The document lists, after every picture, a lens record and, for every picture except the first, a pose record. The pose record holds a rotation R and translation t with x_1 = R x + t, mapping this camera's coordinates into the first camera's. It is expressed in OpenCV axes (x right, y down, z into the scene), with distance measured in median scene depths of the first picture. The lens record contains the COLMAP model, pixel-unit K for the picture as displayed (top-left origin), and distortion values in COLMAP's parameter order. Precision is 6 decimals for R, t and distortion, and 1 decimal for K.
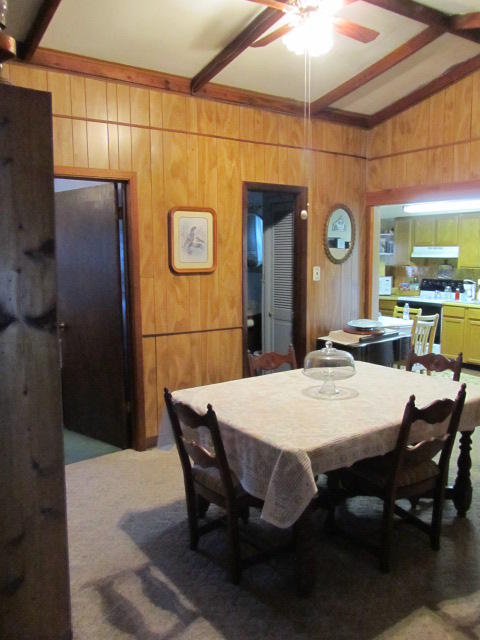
lens RADIAL K [[533.4, 0, 235.7], [0, 533.4, 322.7], [0, 0, 1]] dist [-0.018764, -0.001643]
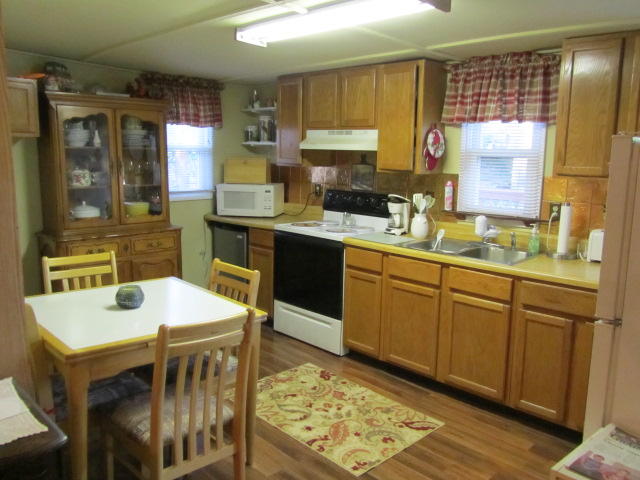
lens RADIAL K [[533.4, 0, 321.6], [0, 533.4, 238.1], [0, 0, 1]] dist [-0.018764, -0.001643]
pose [[0.988051, -0.007867, 0.153926, 0.239583], [0.002732, 0.999434, 0.033543, -0.046620], [-0.154103, -0.032722, 0.987513, 0.417444]]
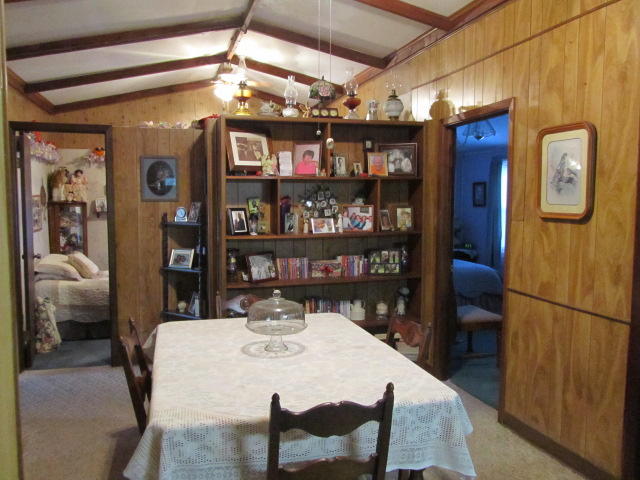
lens RADIAL K [[533.4, 0, 319.8], [0, 533.4, 241.4], [0, 0, 1]] dist [-0.018764, -0.001643]
pose [[-0.323557, 0.083802, -0.942490, 1.073851], [-0.120908, 0.984243, 0.129023, -0.184528], [0.938452, 0.155700, -0.308326, 1.459827]]
